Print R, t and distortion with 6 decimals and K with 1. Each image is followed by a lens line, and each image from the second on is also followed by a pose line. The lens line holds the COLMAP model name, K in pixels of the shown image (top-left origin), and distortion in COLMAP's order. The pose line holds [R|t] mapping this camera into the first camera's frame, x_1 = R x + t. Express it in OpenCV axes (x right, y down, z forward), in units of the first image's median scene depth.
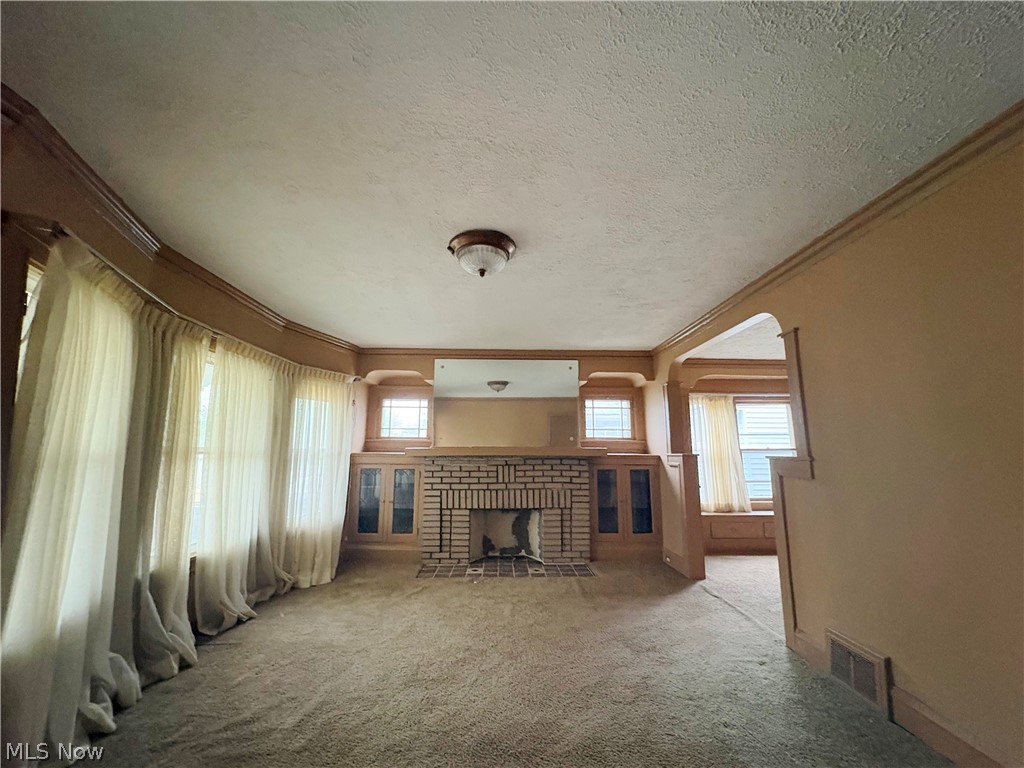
lens RADIAL K [[410.1, 0, 509.9], [0, 410.1, 386.7], [0, 0, 1]] dist [0.001023, -0.000041]
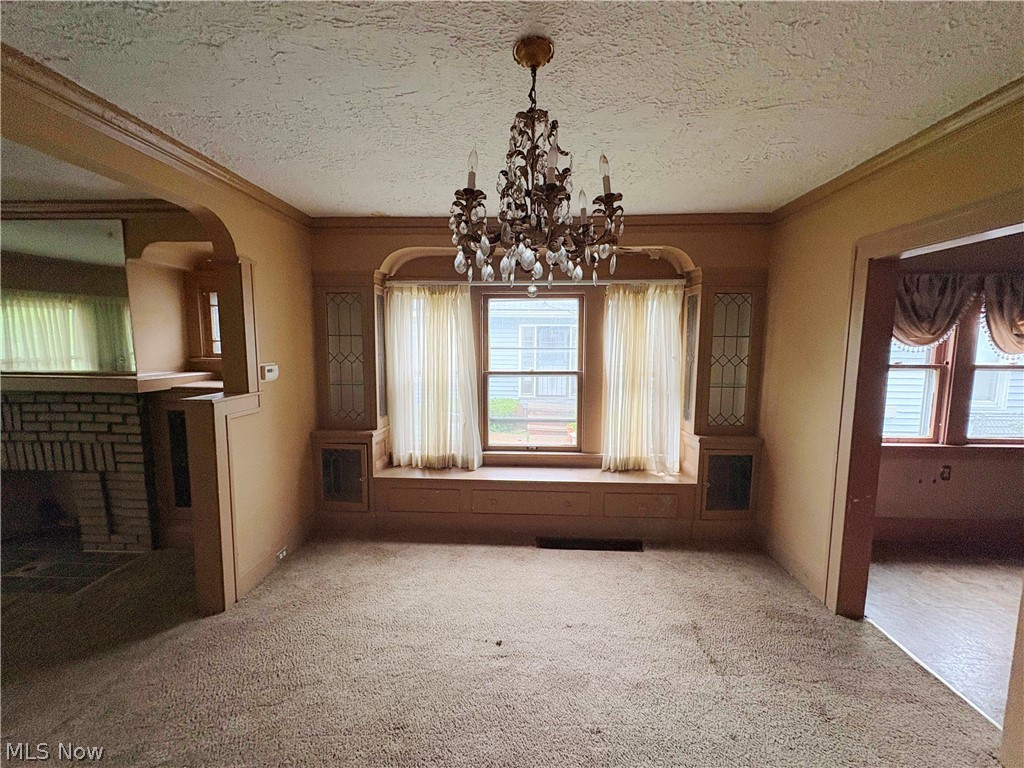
lens RADIAL K [[410.1, 0, 511.9], [0, 410.1, 382.9], [0, 0, 1]] dist [0.001023, -0.000041]
pose [[0.998084, 0.010297, -0.061016, 0.781885], [0.005552, 0.967175, 0.254050, 0.011548], [0.061629, -0.253902, 0.965265, 0.470464]]
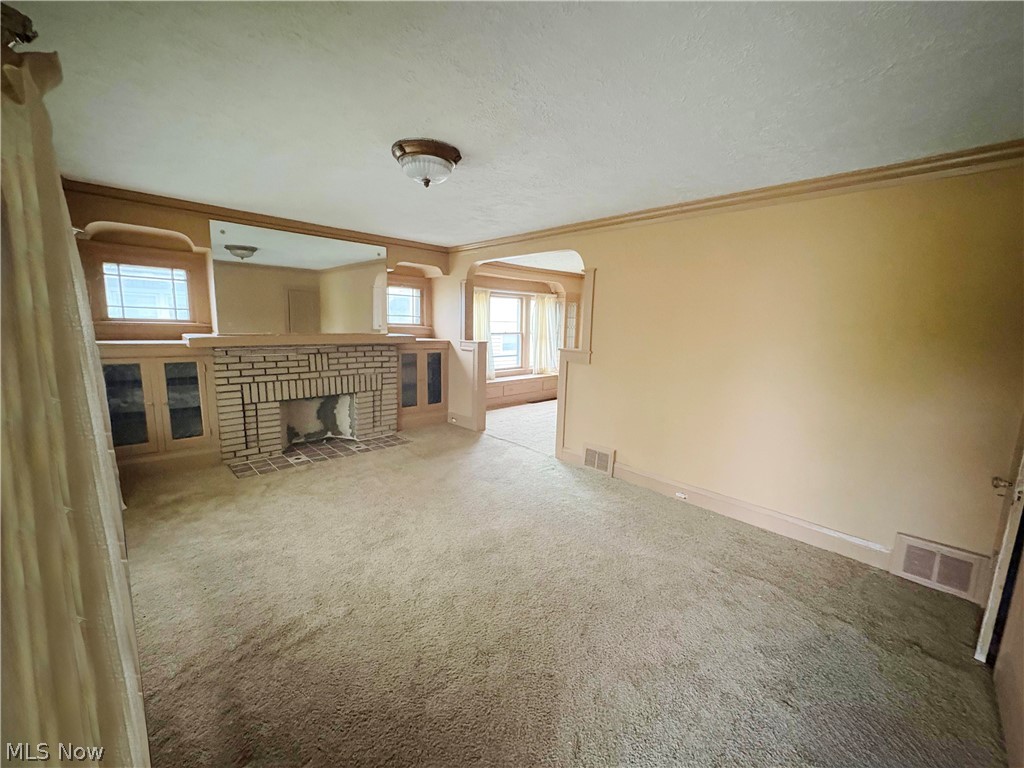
lens RADIAL K [[410.1, 0, 511.1], [0, 410.1, 387.1], [0, 0, 1]] dist [0.001023, -0.000041]
pose [[0.734889, -0.091022, 0.672051, -0.333486], [-0.127909, 0.954565, 0.269155, -0.050312], [-0.666016, -0.283760, 0.689857, 0.012608]]
